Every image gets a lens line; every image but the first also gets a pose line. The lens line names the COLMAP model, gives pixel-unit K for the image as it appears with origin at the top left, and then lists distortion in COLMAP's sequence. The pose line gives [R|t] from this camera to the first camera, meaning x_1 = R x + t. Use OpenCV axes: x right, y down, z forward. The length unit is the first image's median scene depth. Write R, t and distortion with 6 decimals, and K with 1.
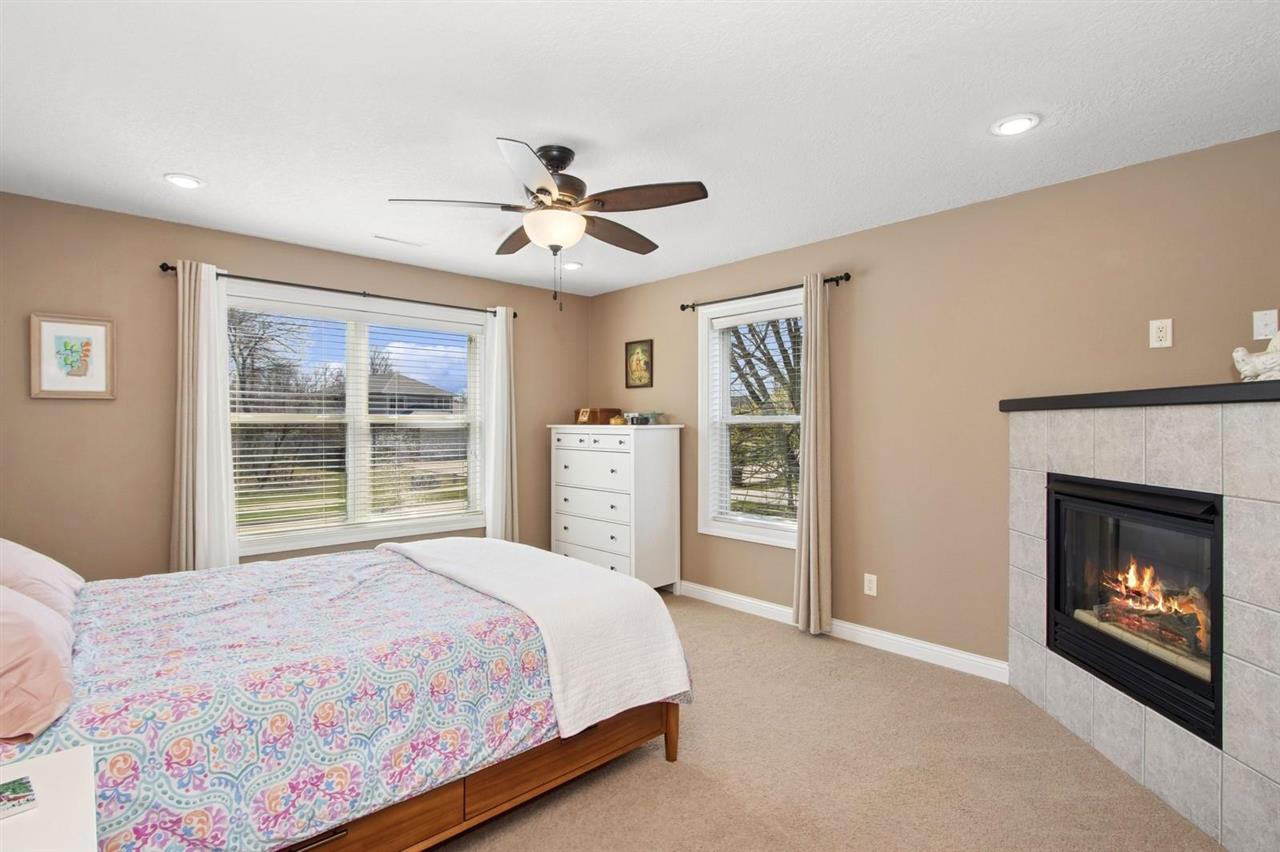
lens RADIAL K [[601.5, 0, 637.8], [0, 601.5, 426.1], [0, 0, 1]] dist [-0.006479, -0.000885]
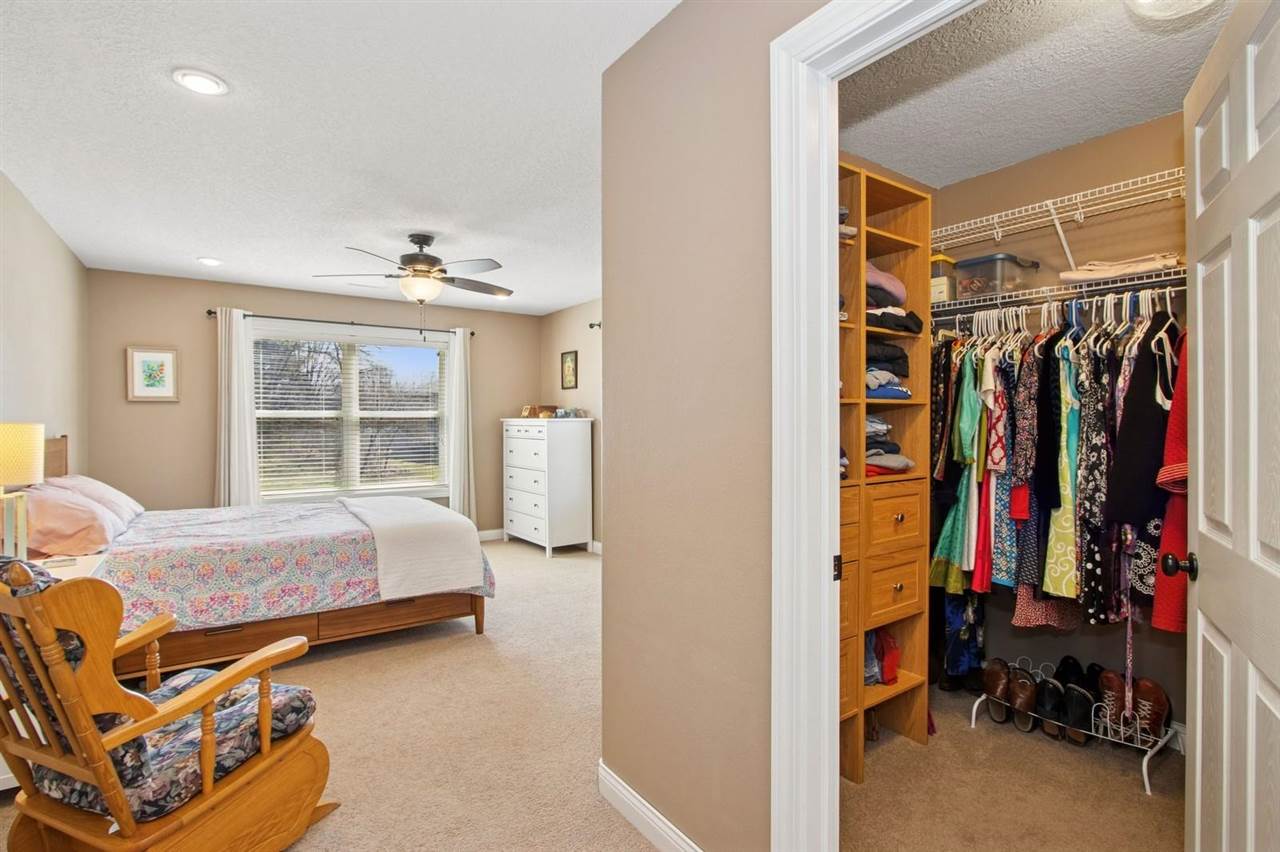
lens RADIAL K [[601.5, 0, 642.3], [0, 601.5, 423.4], [0, 0, 1]] dist [-0.006479, -0.000885]
pose [[0.991039, -0.000737, -0.133573, 0.464260], [0.000995, 0.999998, 0.001865, 0.008711], [0.133571, -0.001981, 0.991037, -0.325485]]
